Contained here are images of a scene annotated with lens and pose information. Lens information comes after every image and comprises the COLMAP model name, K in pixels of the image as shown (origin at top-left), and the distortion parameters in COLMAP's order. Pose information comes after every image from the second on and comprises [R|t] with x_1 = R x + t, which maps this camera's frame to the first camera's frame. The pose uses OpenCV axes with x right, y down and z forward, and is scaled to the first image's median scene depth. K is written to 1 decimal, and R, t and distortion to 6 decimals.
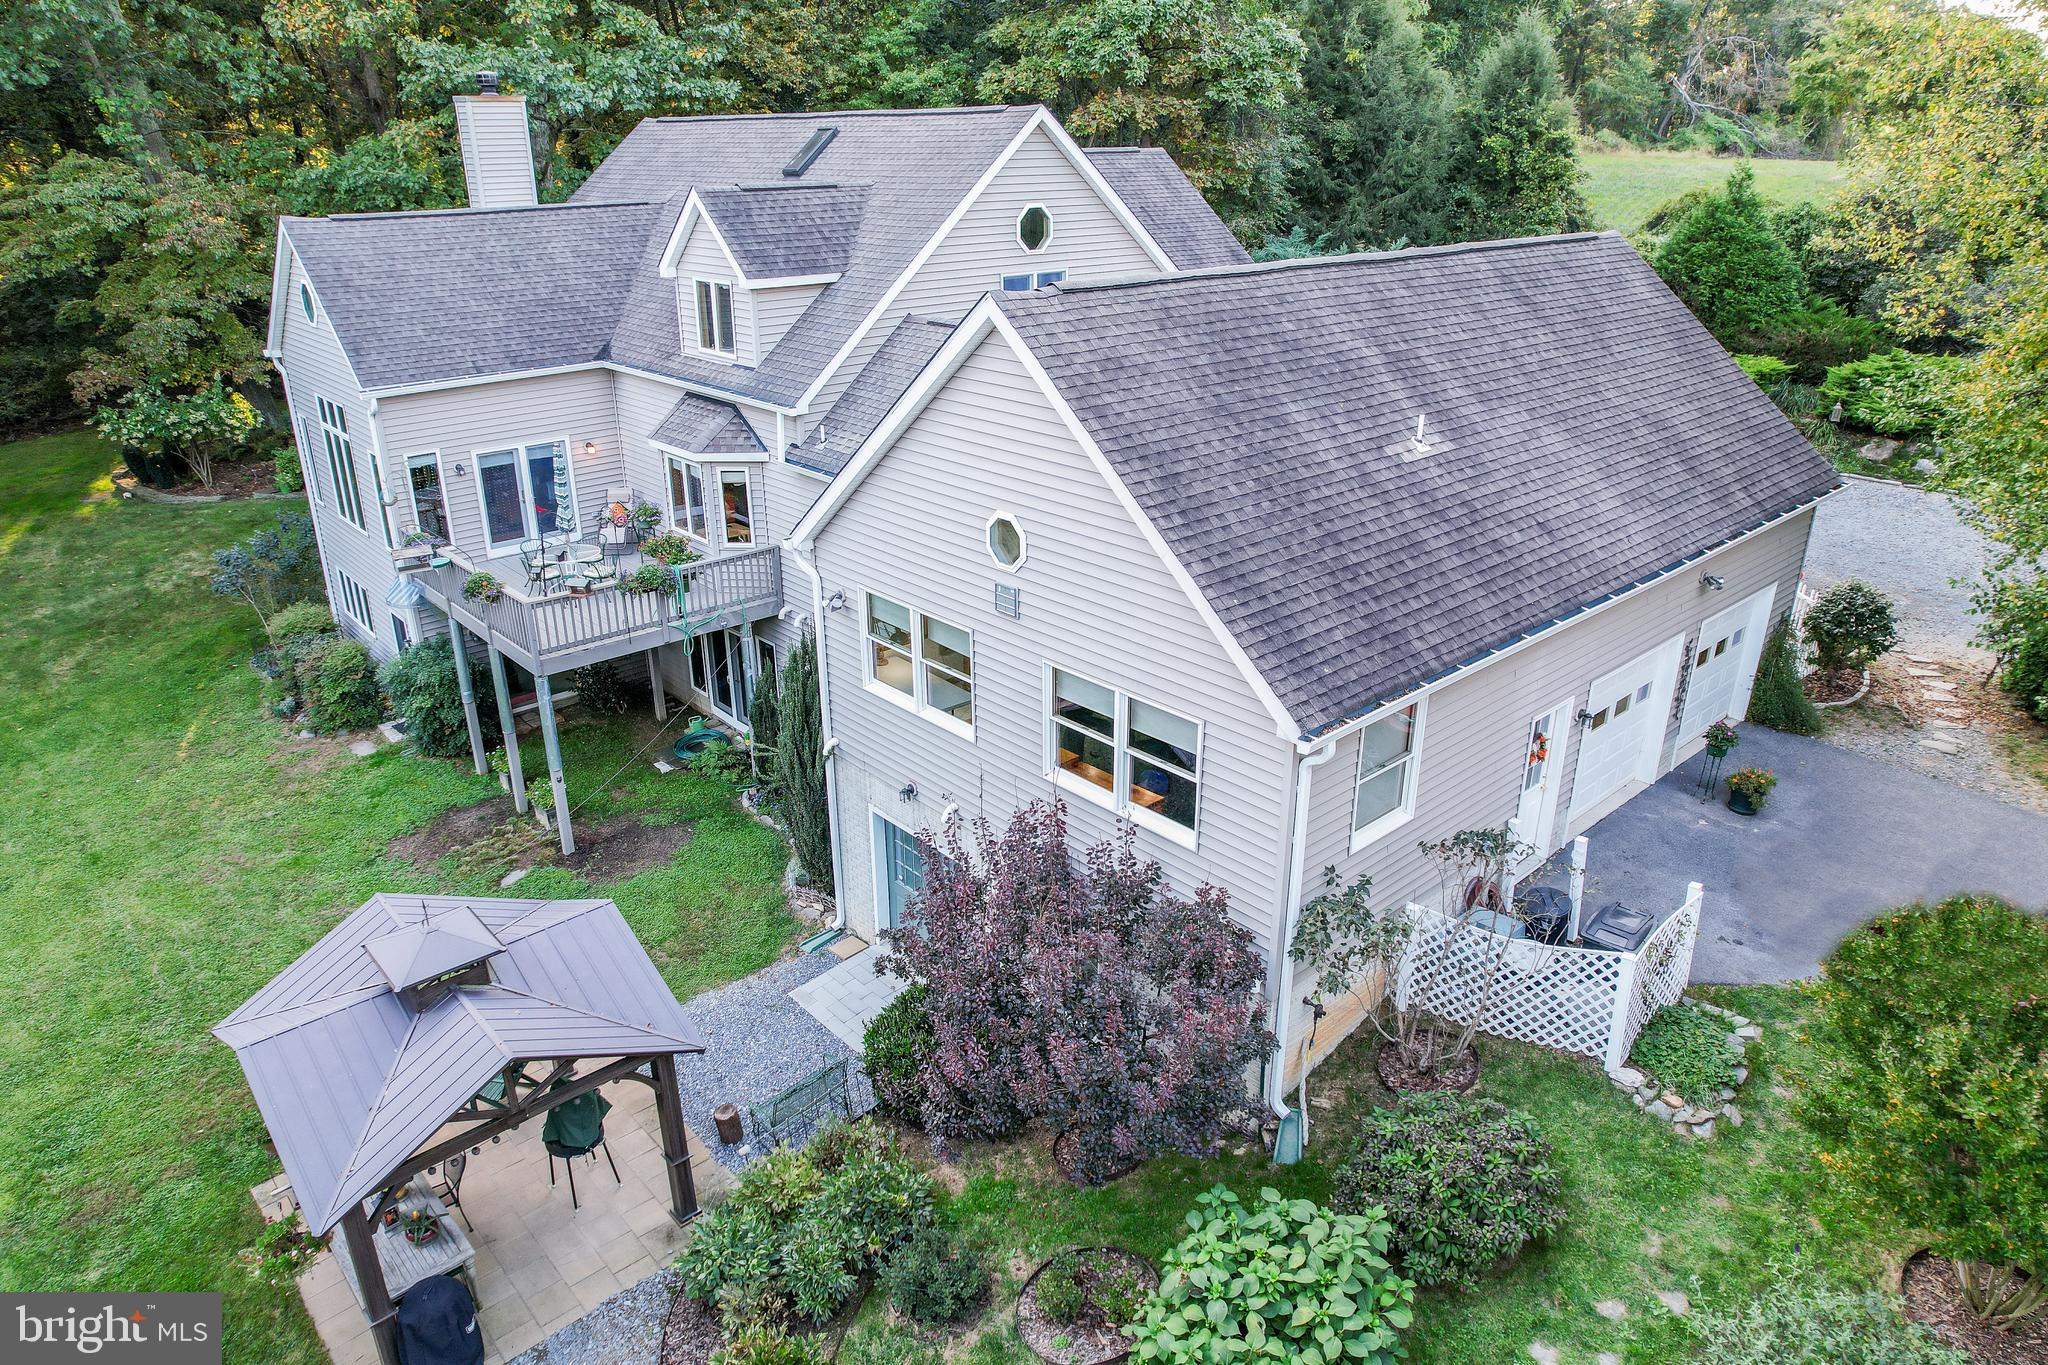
lens RADIAL K [[1324.7, 0, 1024.0], [0, 1324.7, 682.5], [0, 0, 1]] dist [-0.078456, 0.073974]
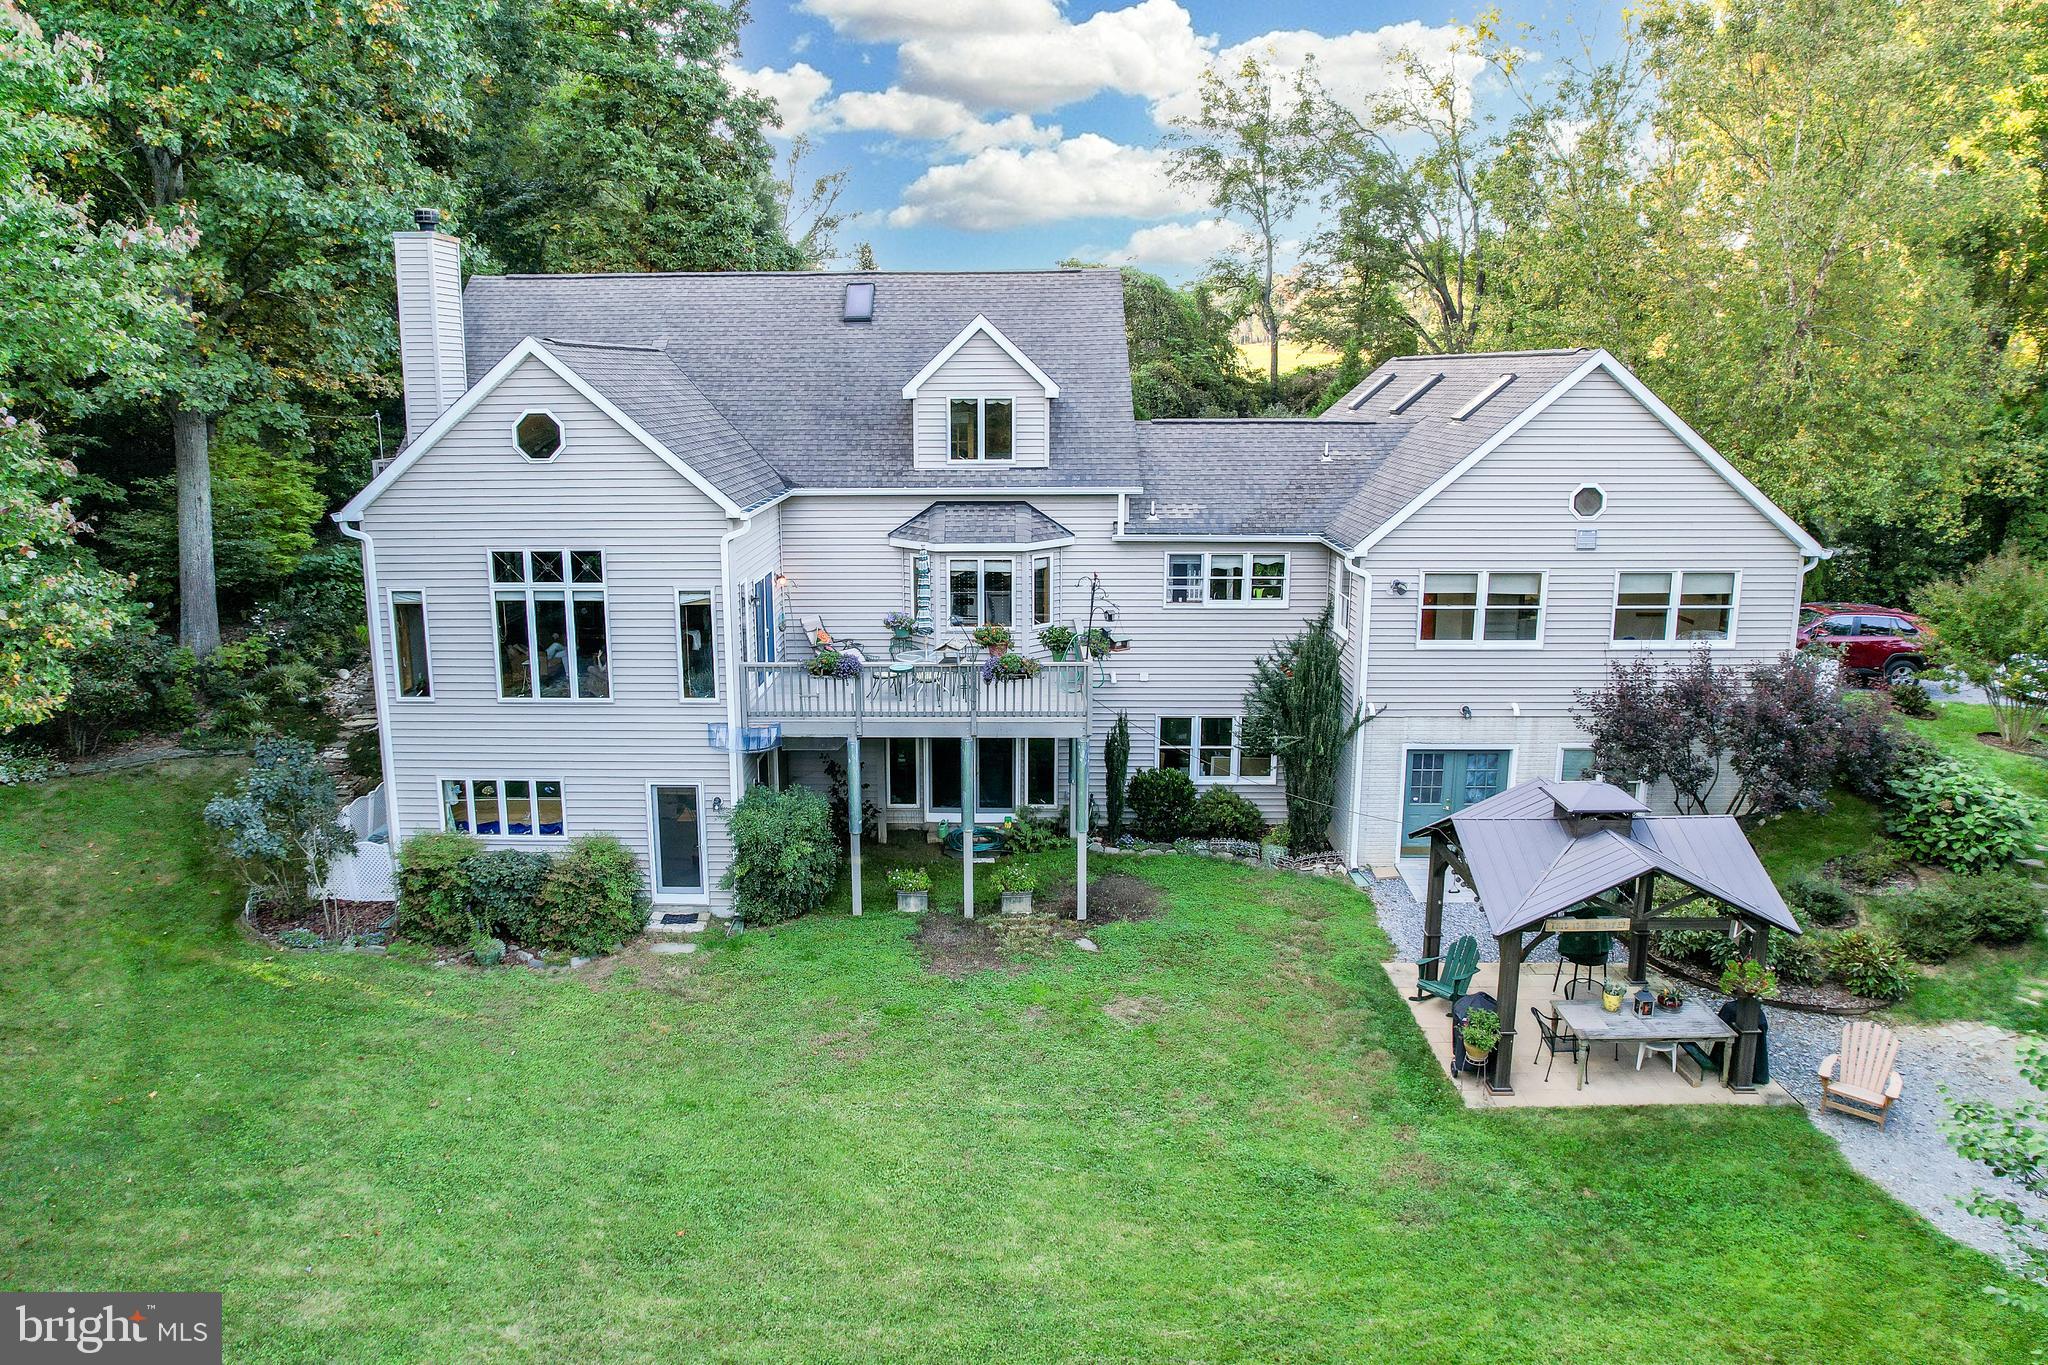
lens RADIAL K [[1324.7, 0, 1024.0], [0, 1324.7, 682.5], [0, 0, 1]] dist [-0.078456, 0.073974]
pose [[0.686142, -0.151592, 0.711498, -1.075657], [0.284410, 0.956102, -0.070567, 0.013521], [-0.669568, 0.250776, 0.699136, 0.263980]]
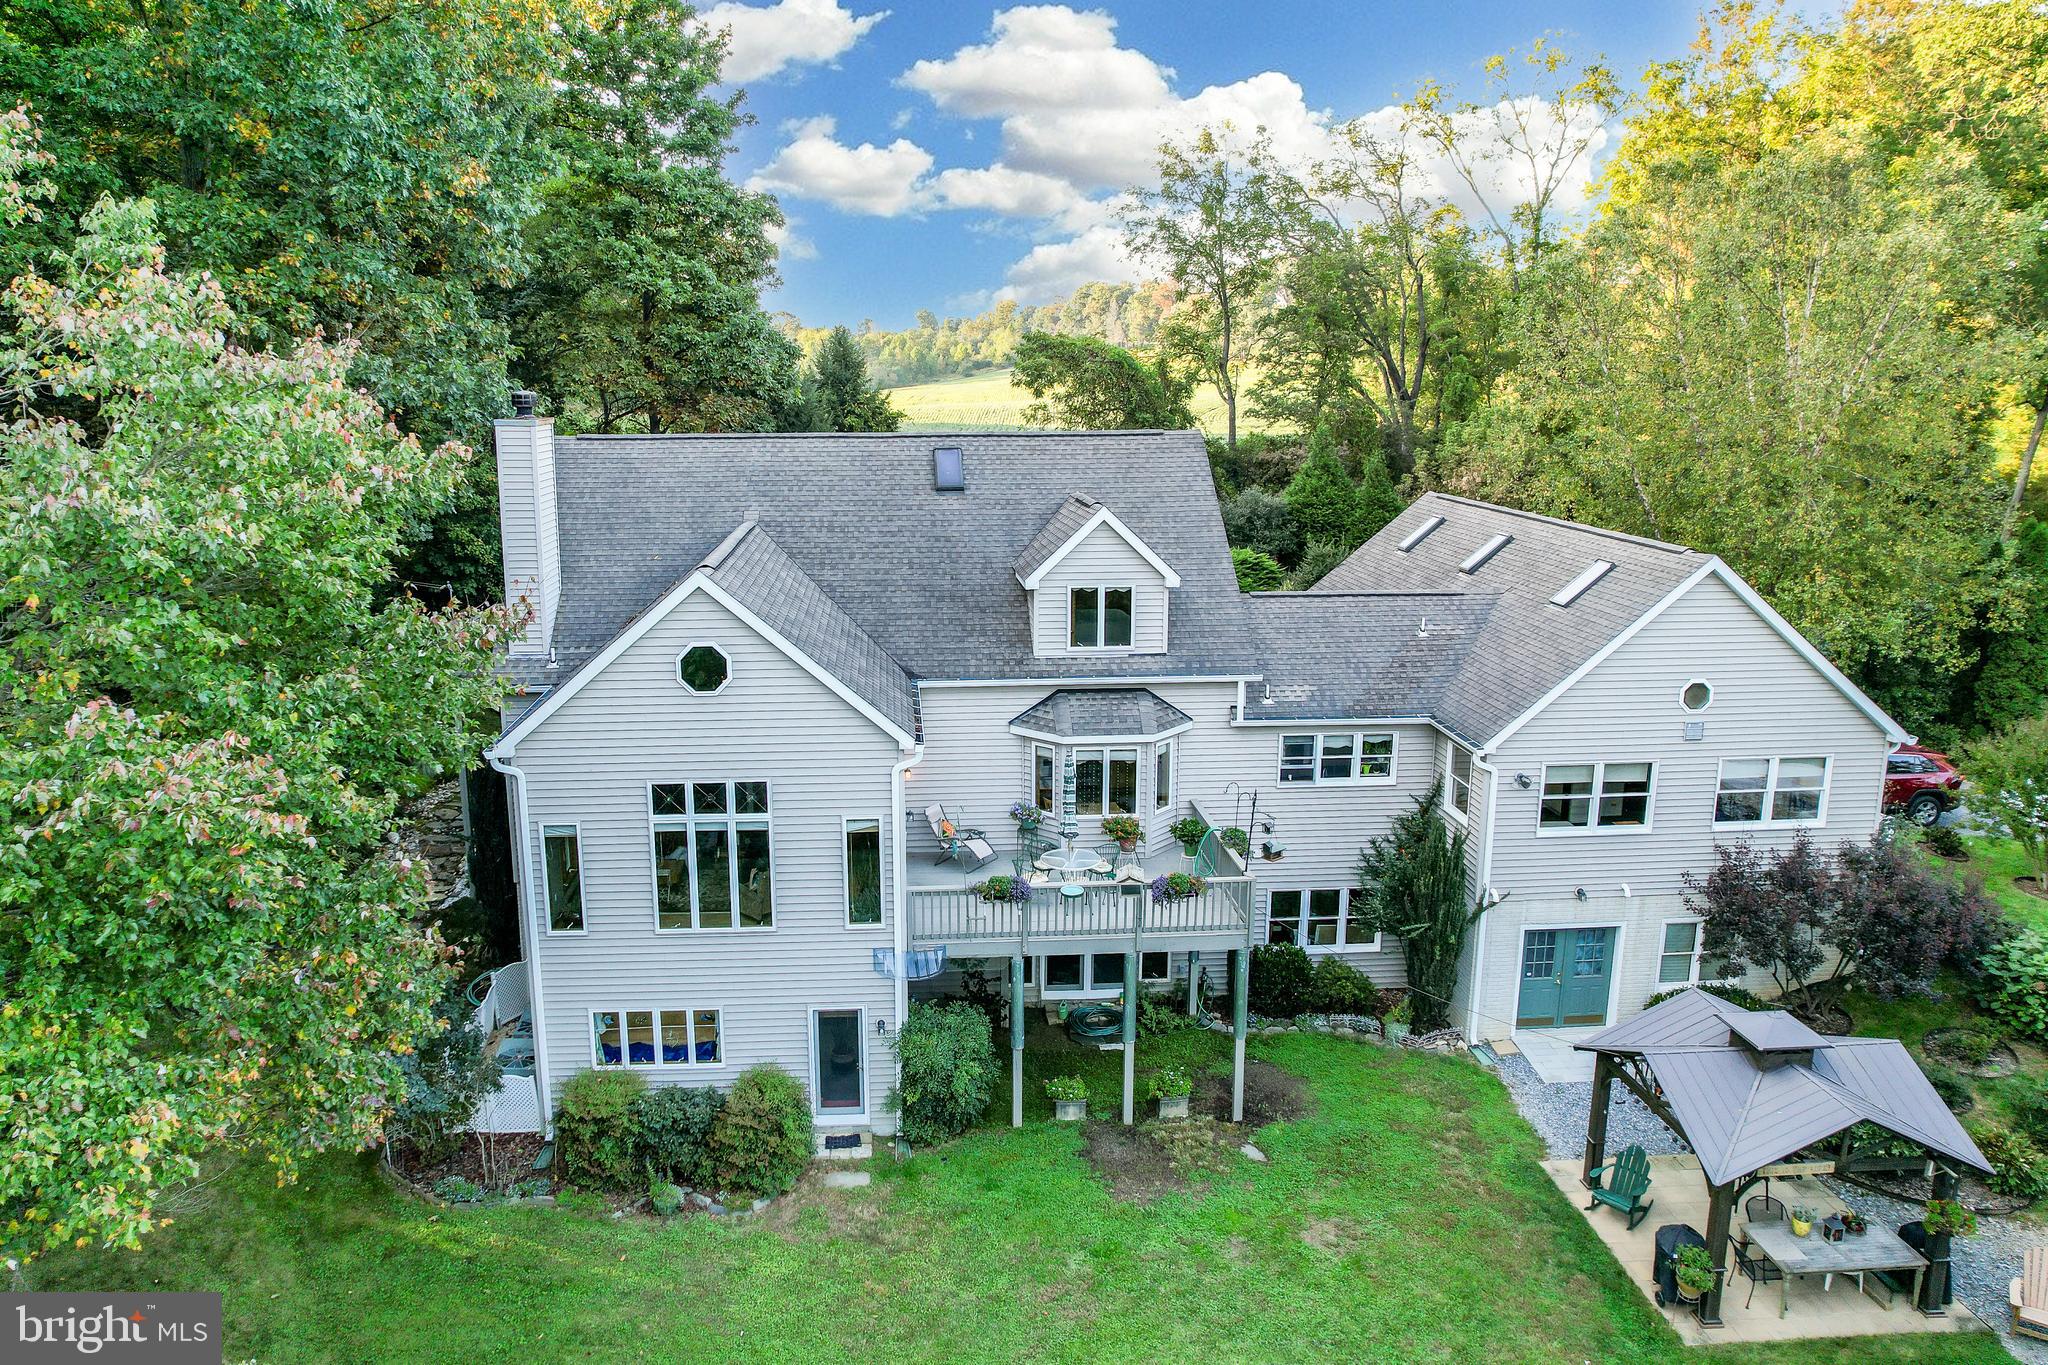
lens RADIAL K [[1324.7, 0, 1024.0], [0, 1324.7, 682.5], [0, 0, 1]] dist [-0.078456, 0.073974]
pose [[0.618996, -0.159158, 0.769099, -1.191915], [0.305419, 0.950956, -0.049019, -0.199478], [-0.723577, 0.265240, 0.637247, 0.363918]]
